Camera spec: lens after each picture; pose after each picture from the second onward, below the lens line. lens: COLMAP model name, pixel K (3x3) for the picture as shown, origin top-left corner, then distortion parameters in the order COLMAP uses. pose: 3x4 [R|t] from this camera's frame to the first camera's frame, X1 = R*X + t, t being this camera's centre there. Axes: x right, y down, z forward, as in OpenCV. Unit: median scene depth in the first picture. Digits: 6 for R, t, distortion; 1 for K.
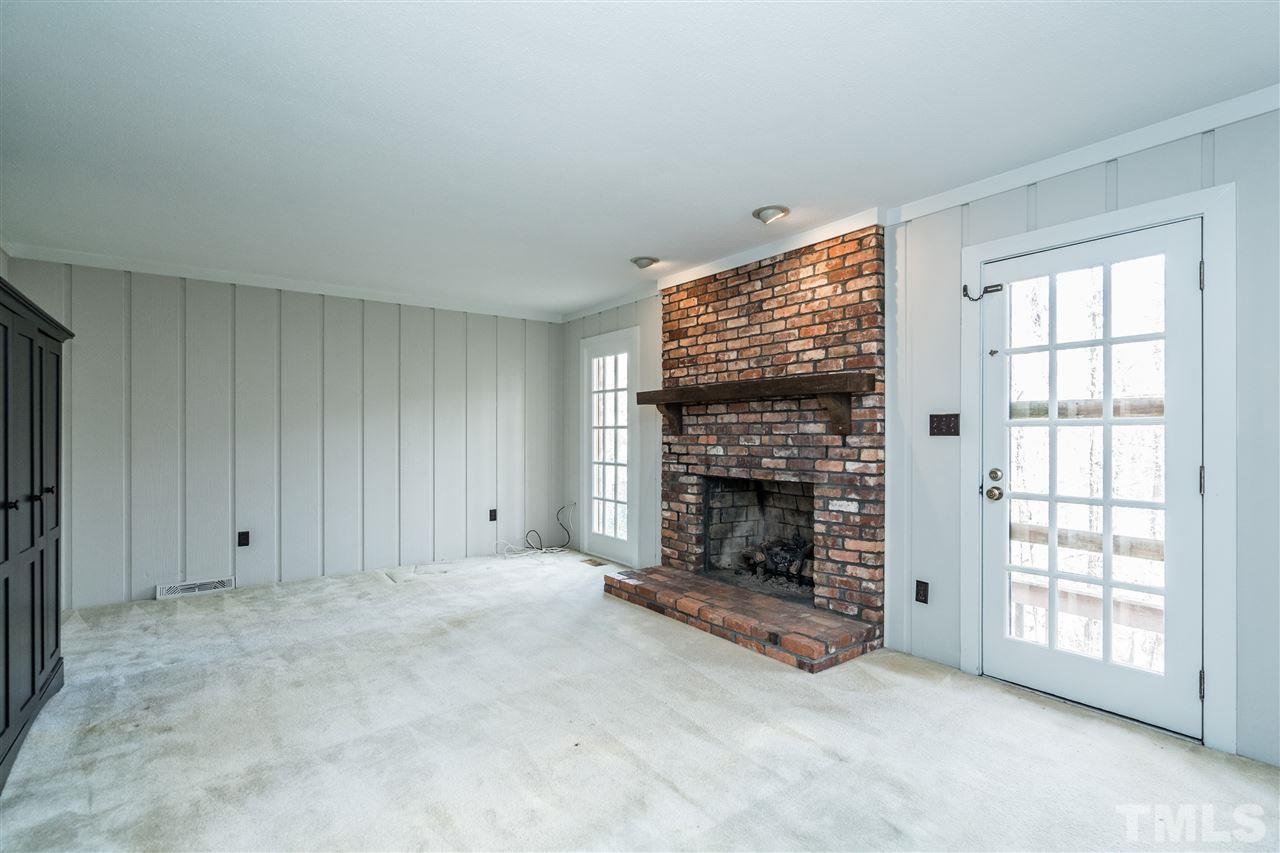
lens RADIAL K [[594.1, 0, 637.2], [0, 594.1, 431.3], [0, 0, 1]] dist [-0.001799, -0.000004]
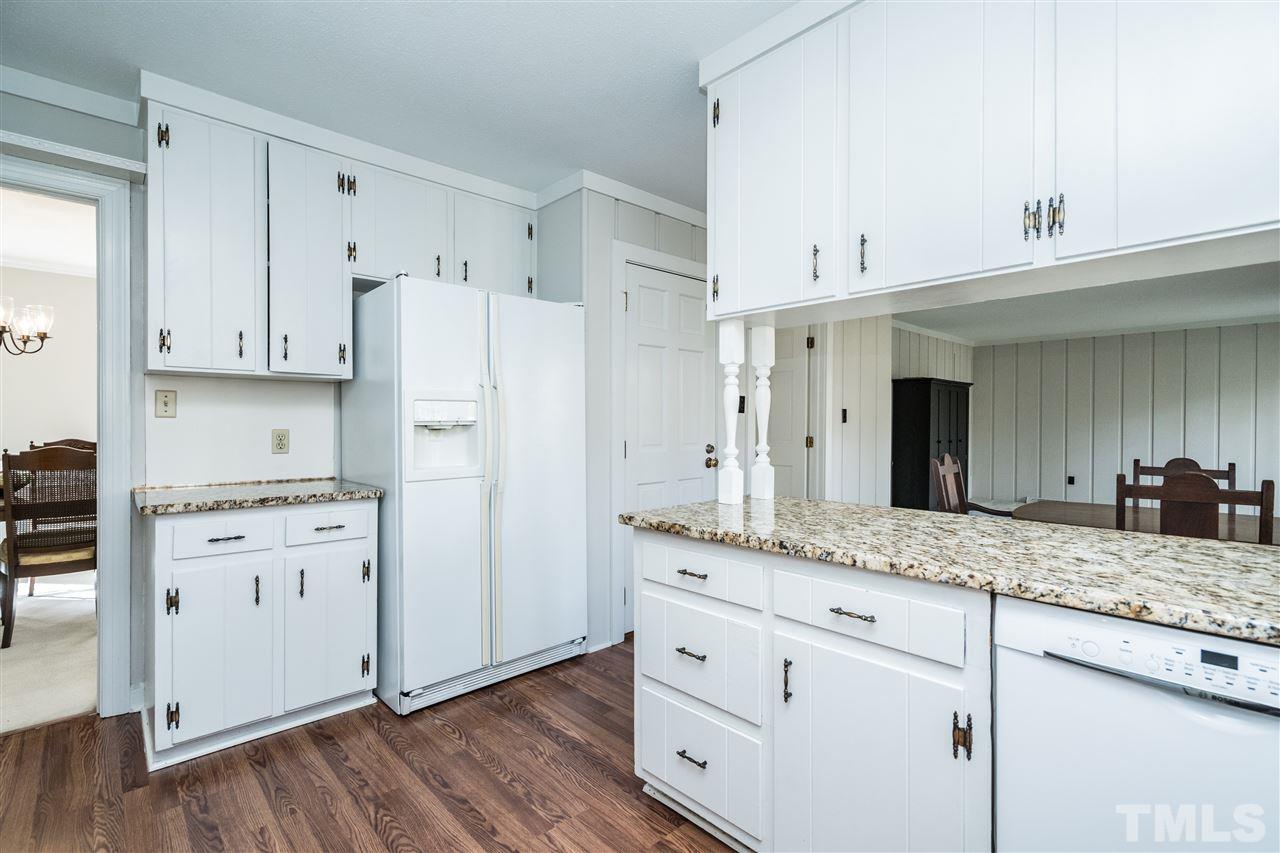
lens RADIAL K [[594.1, 0, 641.1], [0, 594.1, 426.2], [0, 0, 1]] dist [-0.001799, -0.000004]
pose [[0.113421, 0.011789, -0.993477, 1.073635], [-0.003229, 0.999929, 0.011497, 0.003494], [0.993542, 0.001903, 0.113451, -0.535051]]
